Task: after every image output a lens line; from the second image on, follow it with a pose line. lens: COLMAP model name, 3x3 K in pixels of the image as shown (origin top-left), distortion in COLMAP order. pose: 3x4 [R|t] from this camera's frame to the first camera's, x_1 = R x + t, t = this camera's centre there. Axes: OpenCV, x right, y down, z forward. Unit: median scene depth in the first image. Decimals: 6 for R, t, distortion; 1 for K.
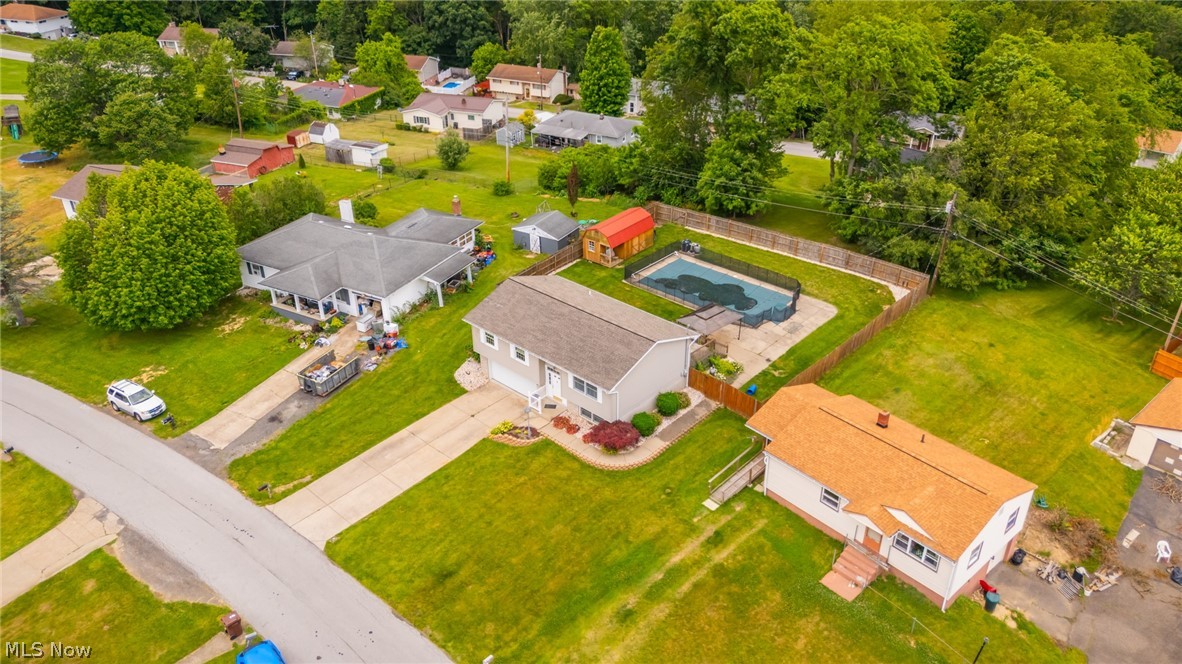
lens RADIAL K [[867.7, 0, 594.0], [0, 867.7, 332.0], [0, 0, 1]] dist [0.055904, -0.052485]
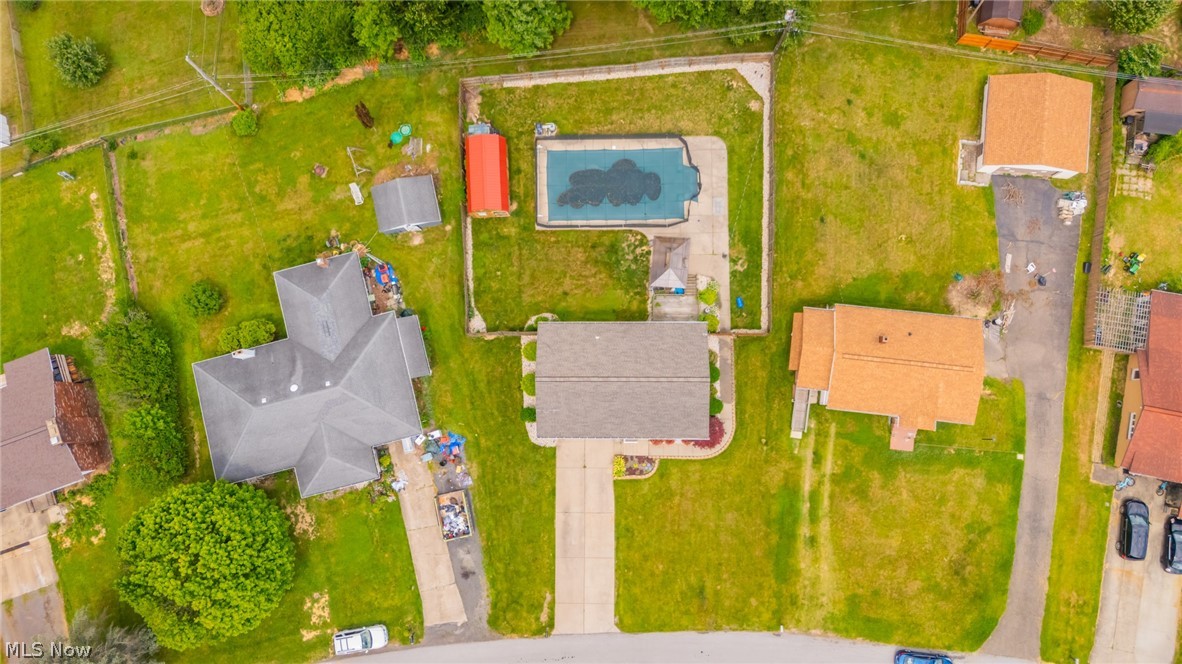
lens RADIAL K [[867.7, 0, 592.4], [0, 867.7, 328.5], [0, 0, 1]] dist [0.055904, -0.052485]
pose [[0.739884, -0.671556, 0.039803, -0.039660], [0.369541, 0.455155, 0.810107, -0.843302], [-0.562148, -0.584677, 0.584929, 0.318125]]
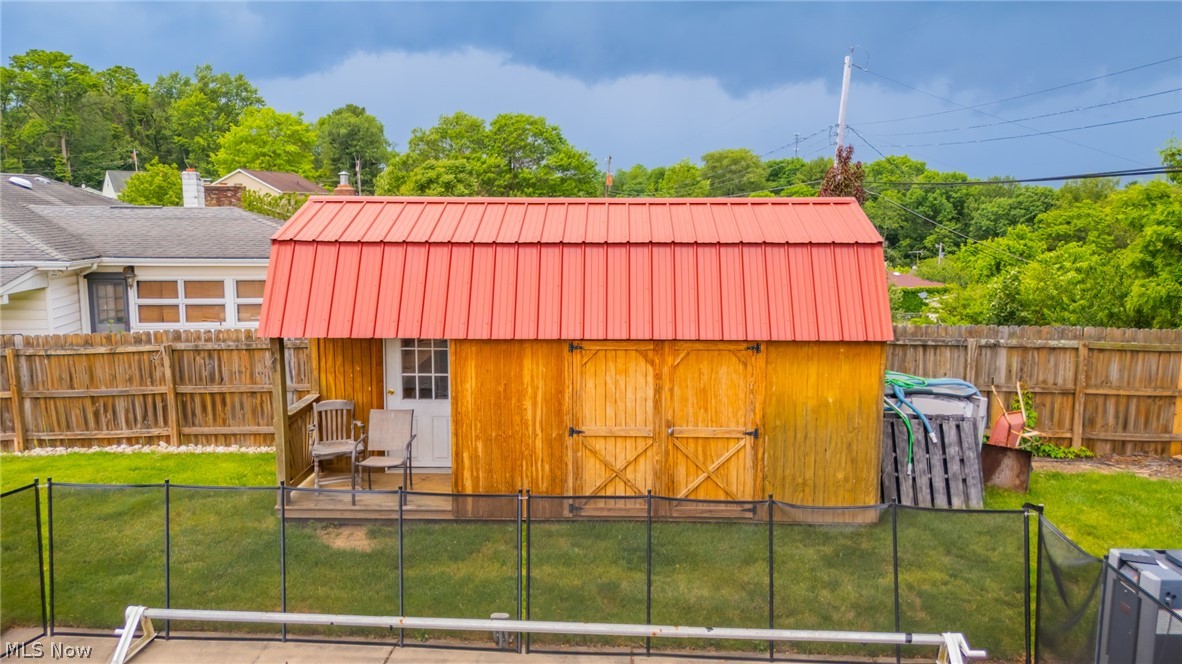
lens RADIAL K [[867.7, 0, 591.3], [0, 867.7, 320.4], [0, 0, 1]] dist [0.055904, -0.052485]
pose [[0.620678, 0.110724, -0.776208, 0.146860], [-0.400023, 0.896161, -0.192034, -0.099833], [0.674344, 0.429692, 0.600520, 1.022033]]
